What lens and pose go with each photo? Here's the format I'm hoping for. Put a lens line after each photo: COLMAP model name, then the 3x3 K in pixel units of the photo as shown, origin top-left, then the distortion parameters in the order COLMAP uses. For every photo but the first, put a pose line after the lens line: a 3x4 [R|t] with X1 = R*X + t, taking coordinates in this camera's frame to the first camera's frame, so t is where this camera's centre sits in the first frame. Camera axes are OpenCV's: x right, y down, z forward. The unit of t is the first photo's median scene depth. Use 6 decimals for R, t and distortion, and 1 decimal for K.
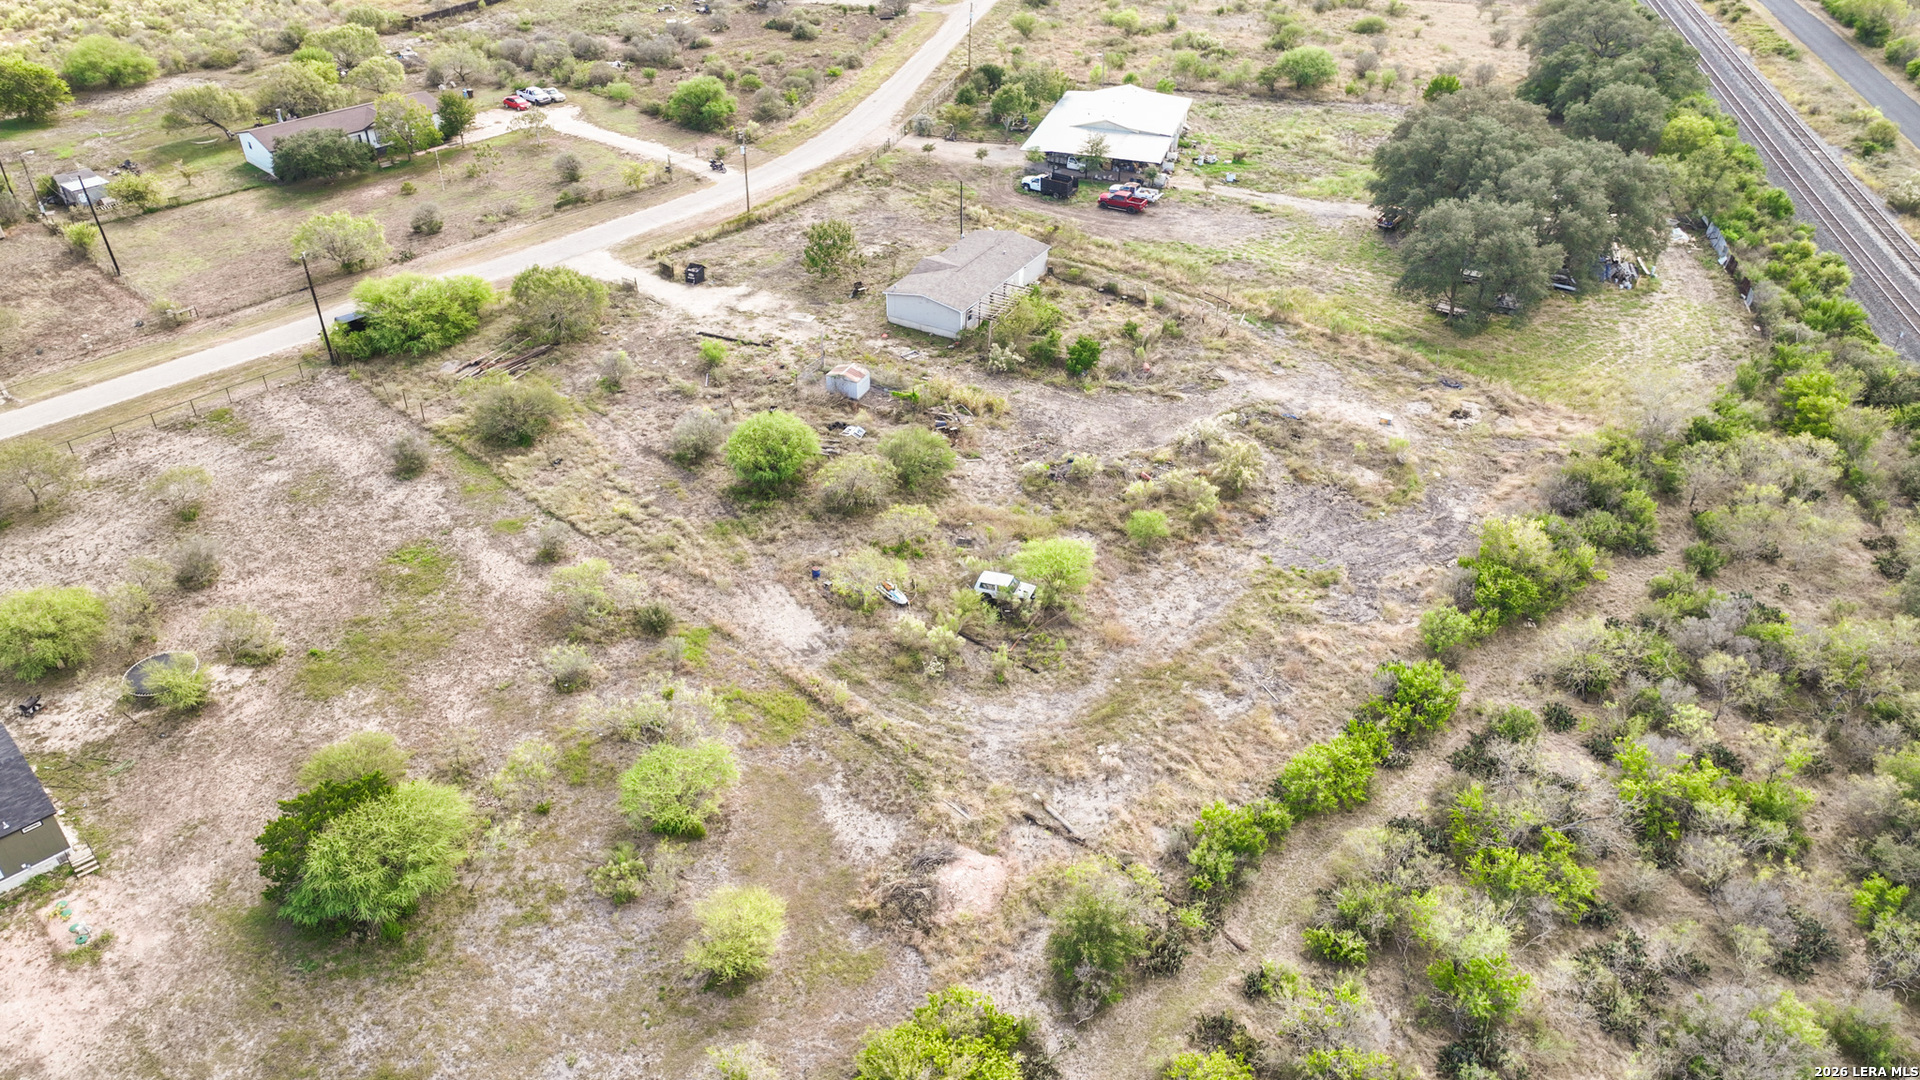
lens RADIAL K [[1349.7, 0, 960.0], [0, 1349.7, 540.0], [0, 0, 1]] dist [0.005311, 0.003597]
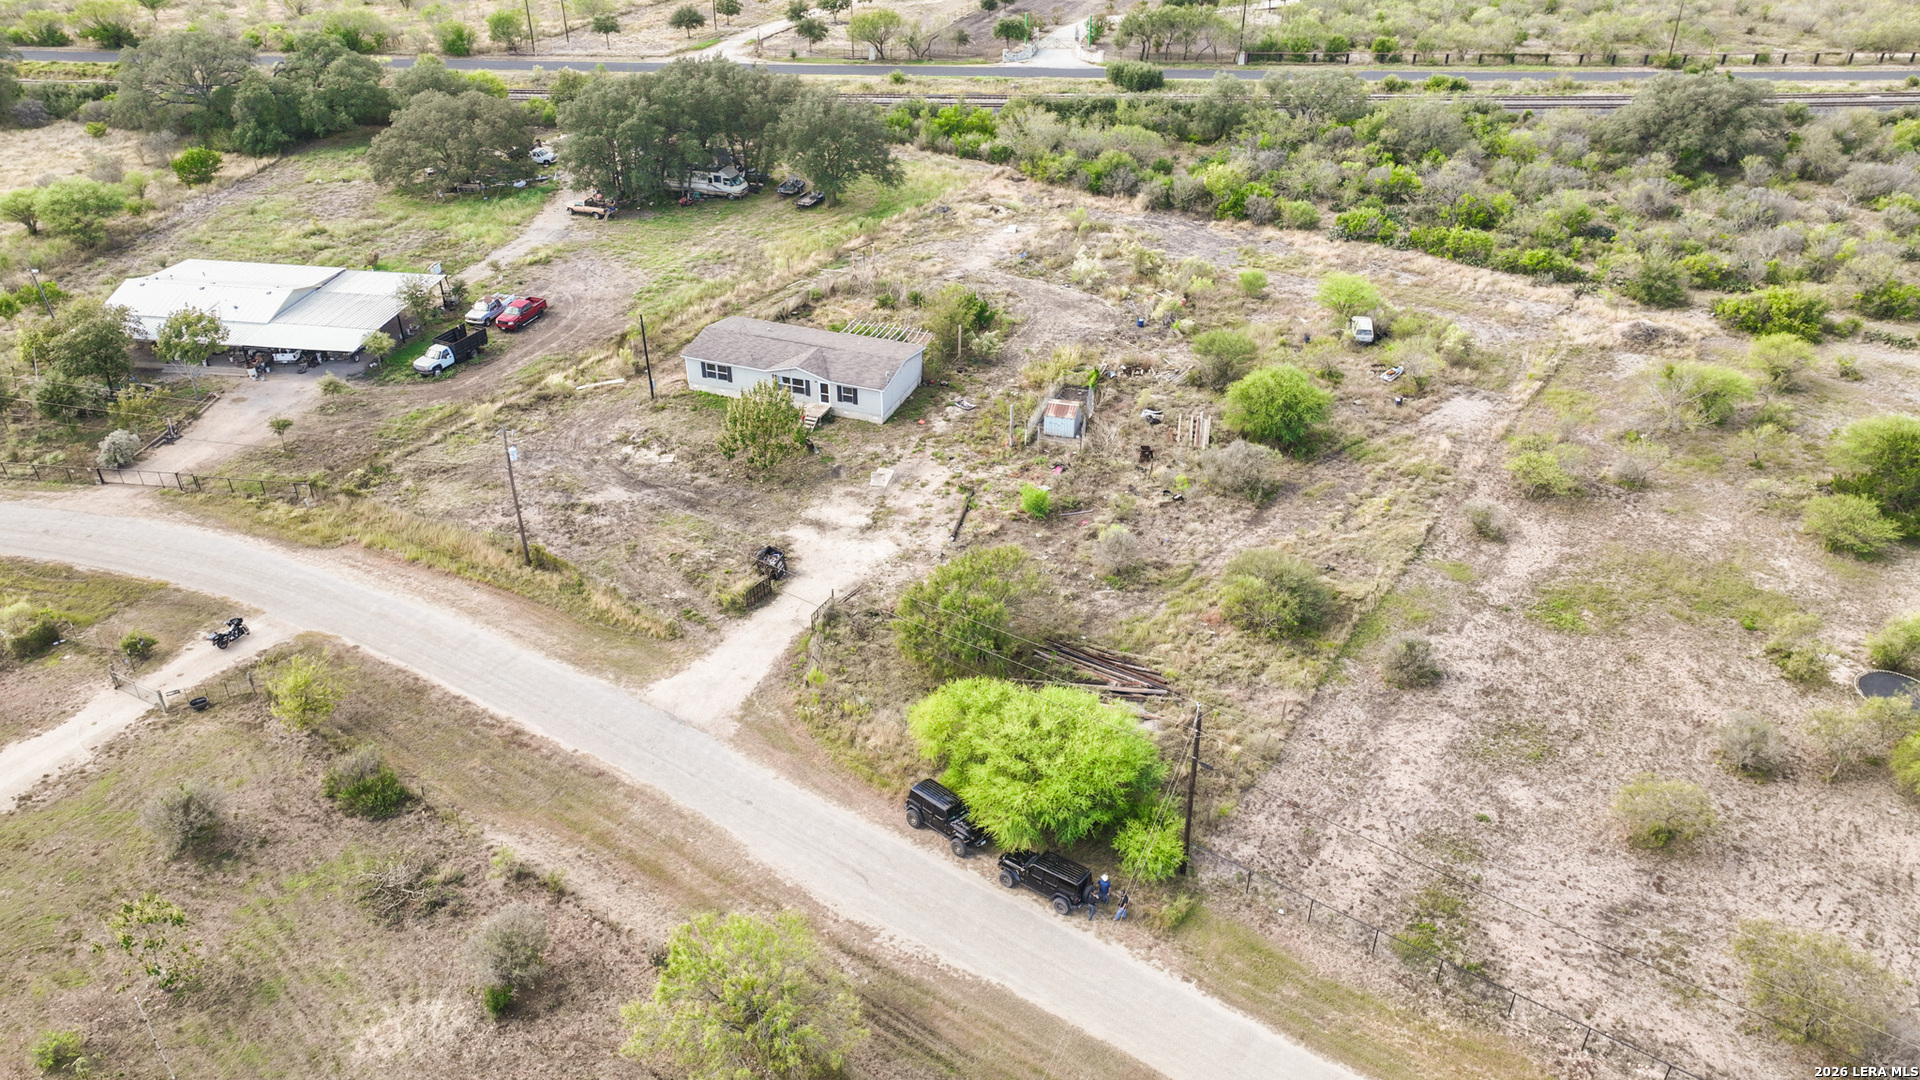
lens RADIAL K [[1349.7, 0, 960.0], [0, 1349.7, 540.0], [0, 0, 1]] dist [0.005311, 0.003597]
pose [[-0.164289, -0.528175, 0.833090, -0.793845], [0.554425, 0.649092, 0.520857, -0.525117], [-0.815856, 0.547458, 0.186195, 0.859755]]
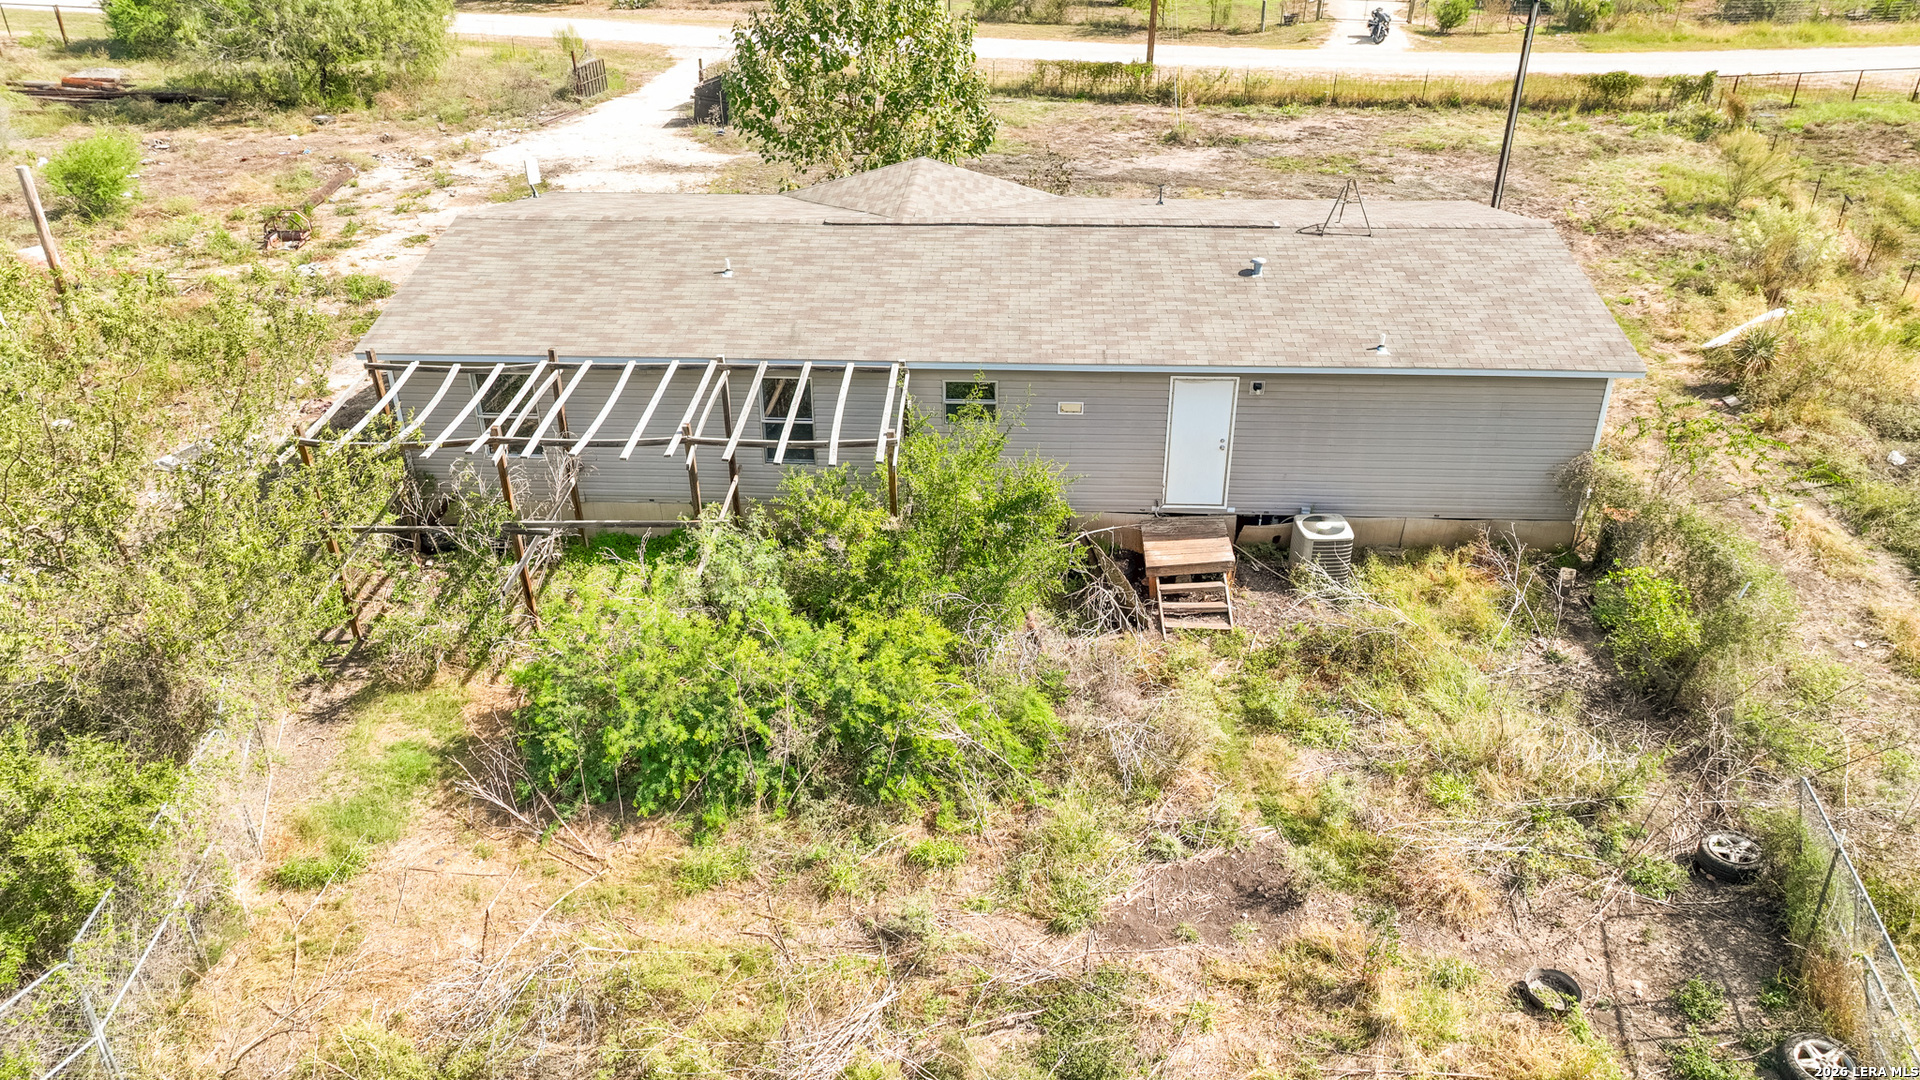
lens RADIAL K [[1349.7, 0, 960.0], [0, 1349.7, 540.0], [0, 0, 1]] dist [0.005311, 0.003597]
pose [[0.459059, 0.427069, -0.779023, 0.158273], [-0.501180, 0.848514, 0.169832, -0.205610], [0.733542, 0.312468, 0.603556, 0.937164]]
